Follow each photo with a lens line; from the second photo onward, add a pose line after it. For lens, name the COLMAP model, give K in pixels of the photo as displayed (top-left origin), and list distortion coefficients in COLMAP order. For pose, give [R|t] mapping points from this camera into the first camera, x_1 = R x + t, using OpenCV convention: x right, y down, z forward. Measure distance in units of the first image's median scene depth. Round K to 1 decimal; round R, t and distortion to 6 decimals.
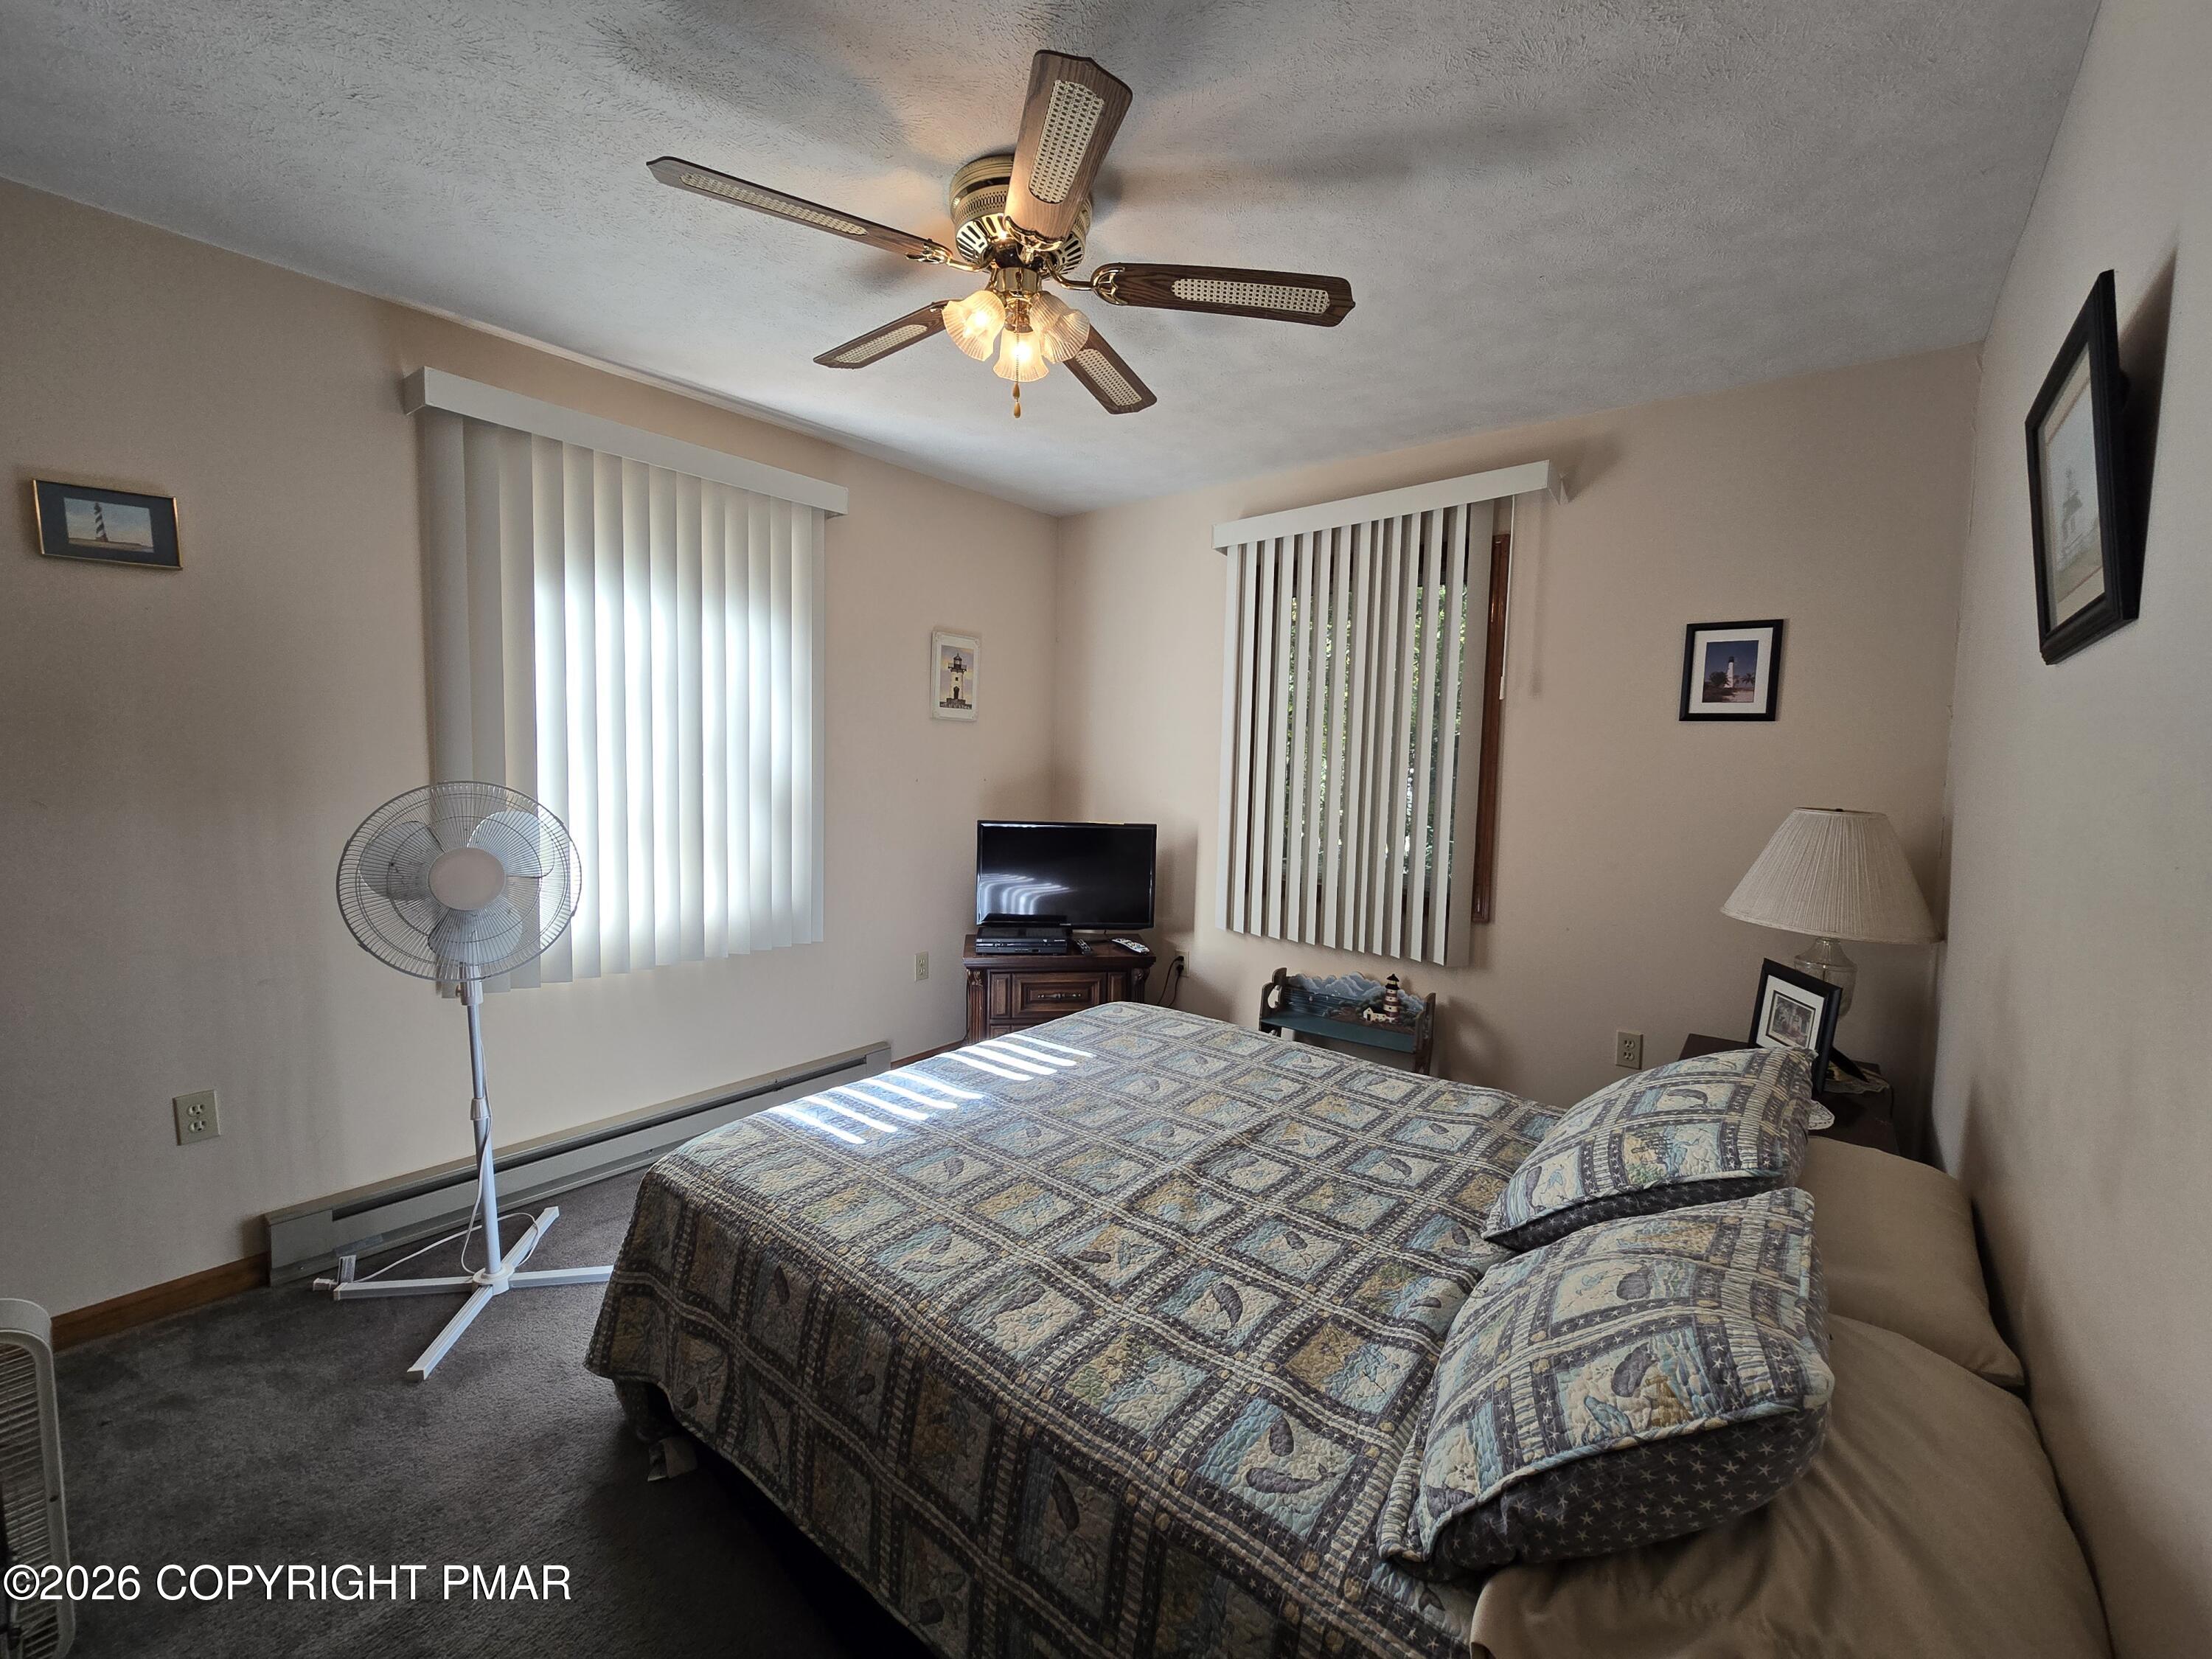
lens RADIAL K [[902.2, 0, 1107.7], [0, 902.2, 835.6], [0, 0, 1]] dist [-0.006020, 0.001631]
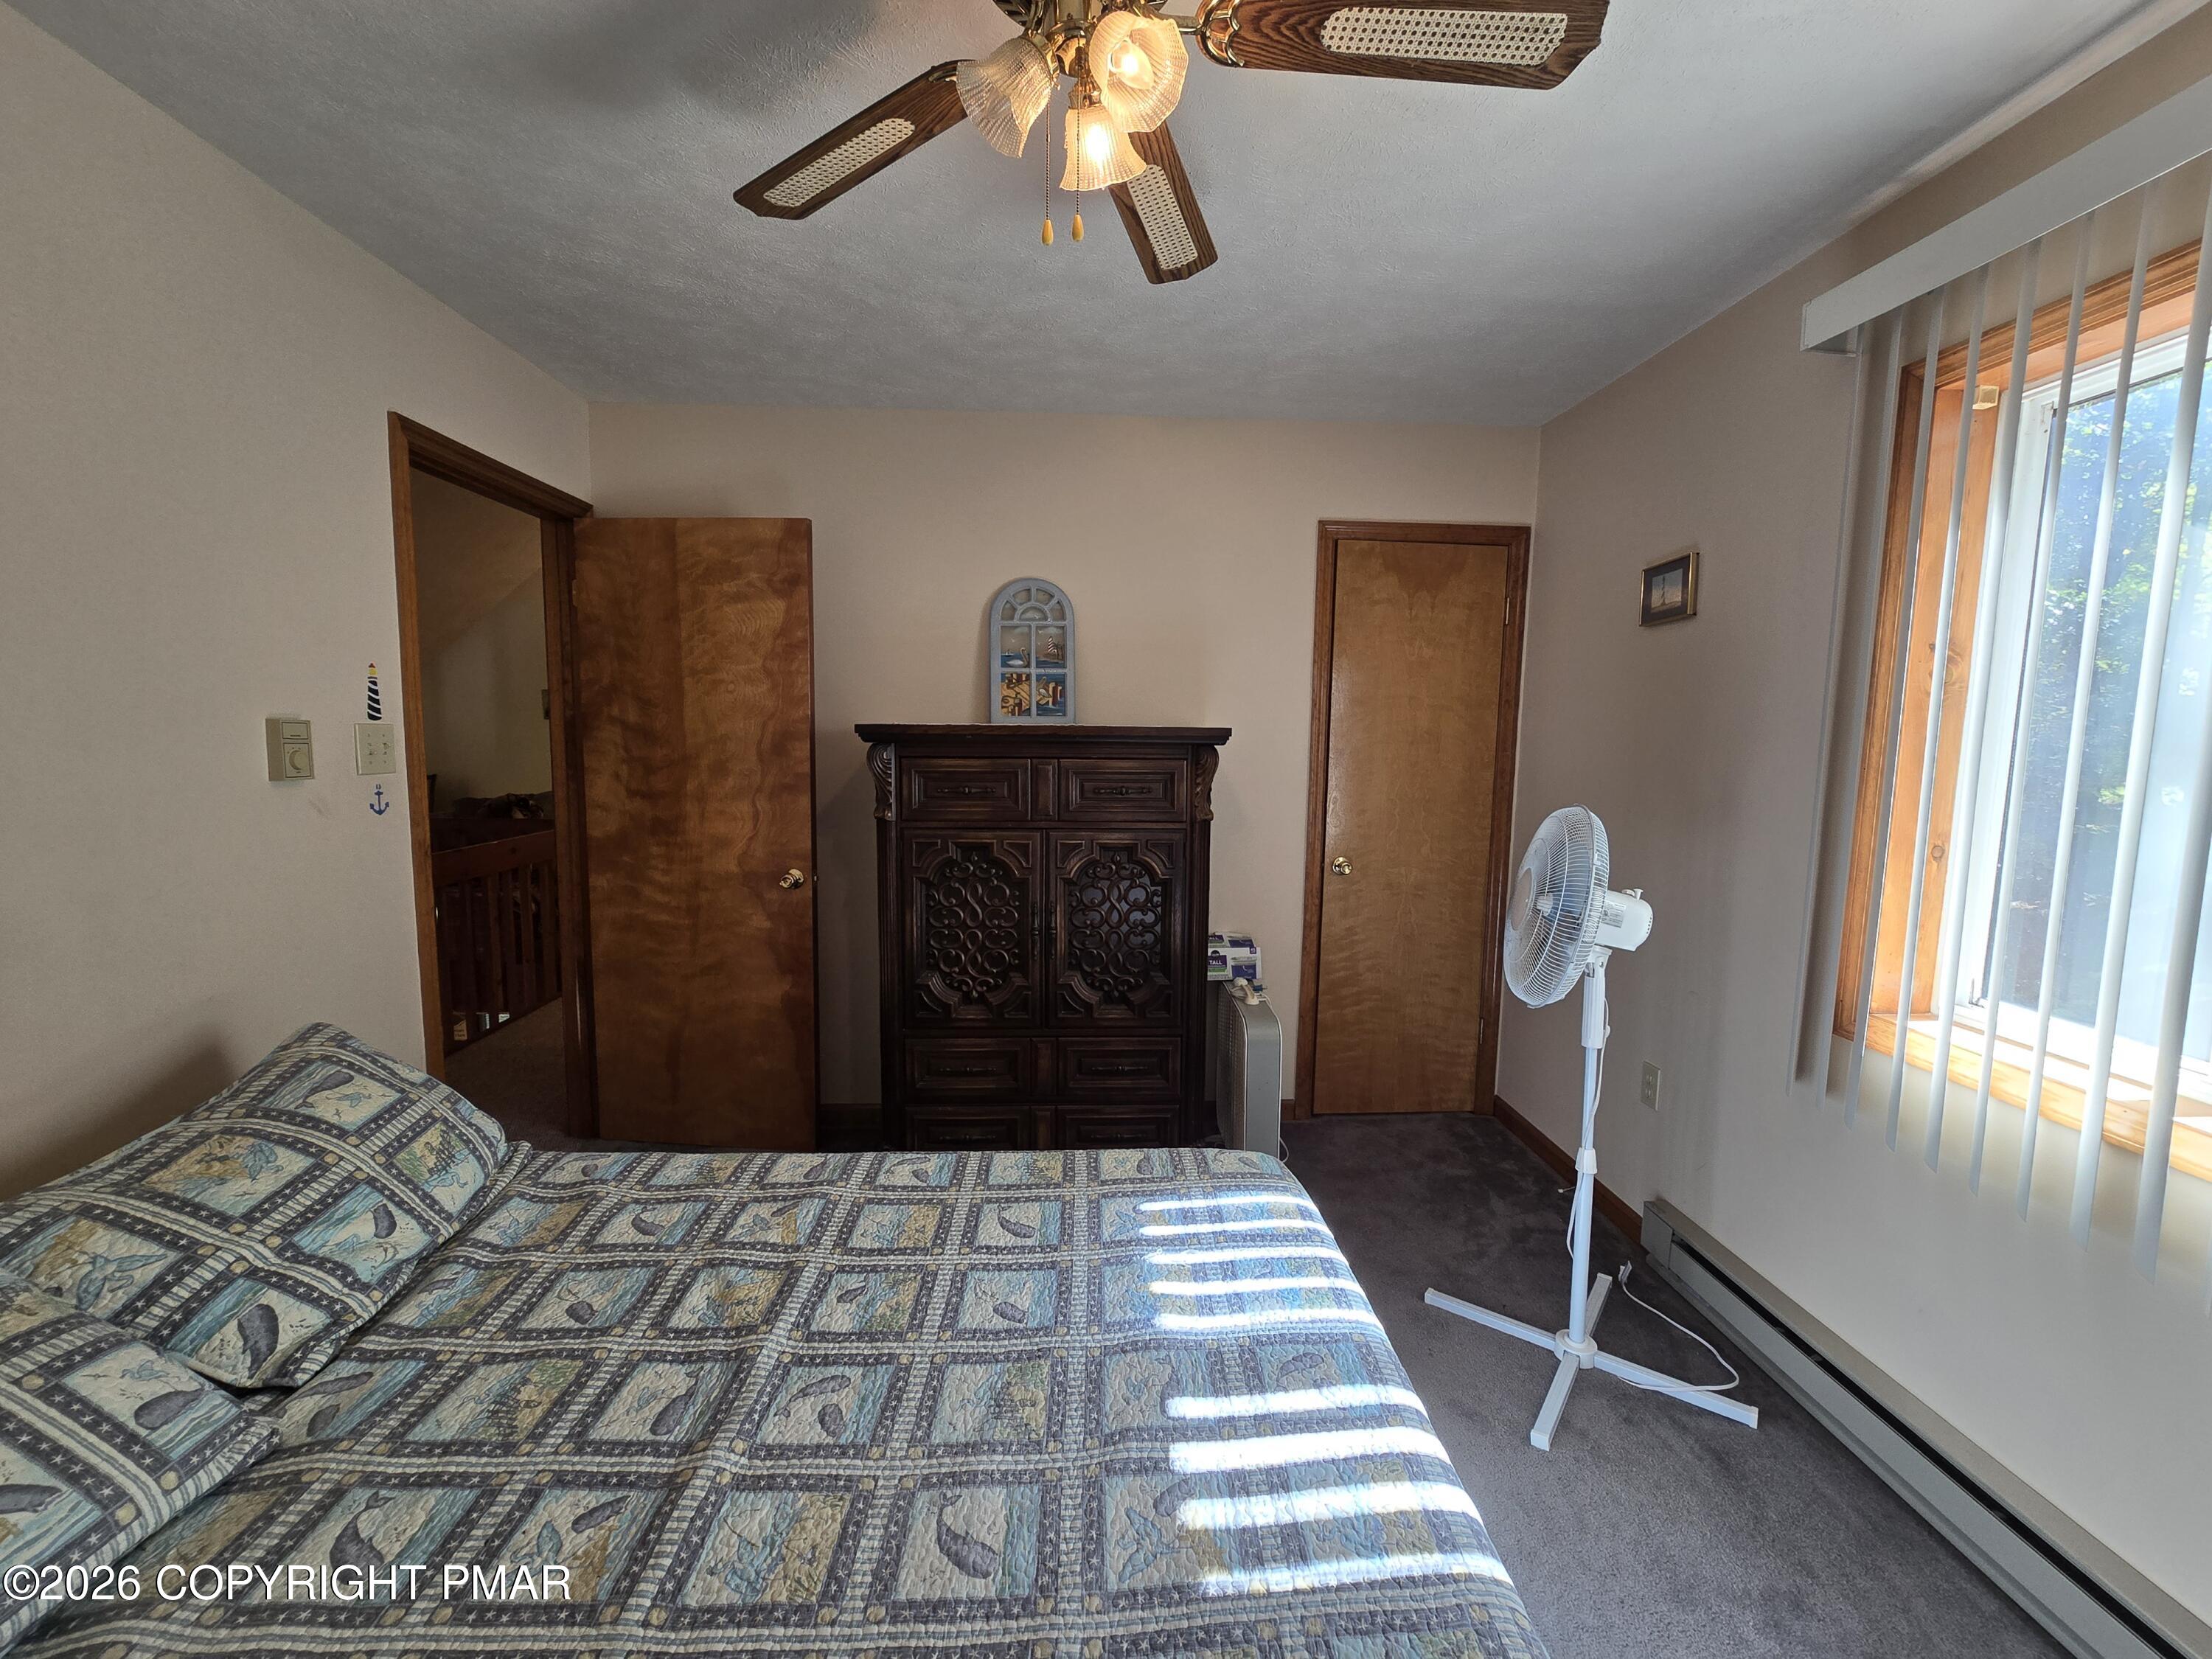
lens RADIAL K [[902.2, 0, 1114.5], [0, 902.2, 820.9], [0, 0, 1]] dist [-0.006020, 0.001631]
pose [[-0.739751, 0.033356, -0.672054, 0.317083], [-0.087131, 0.985613, 0.144826, -0.153931], [0.667216, 0.165692, -0.726202, 1.520682]]
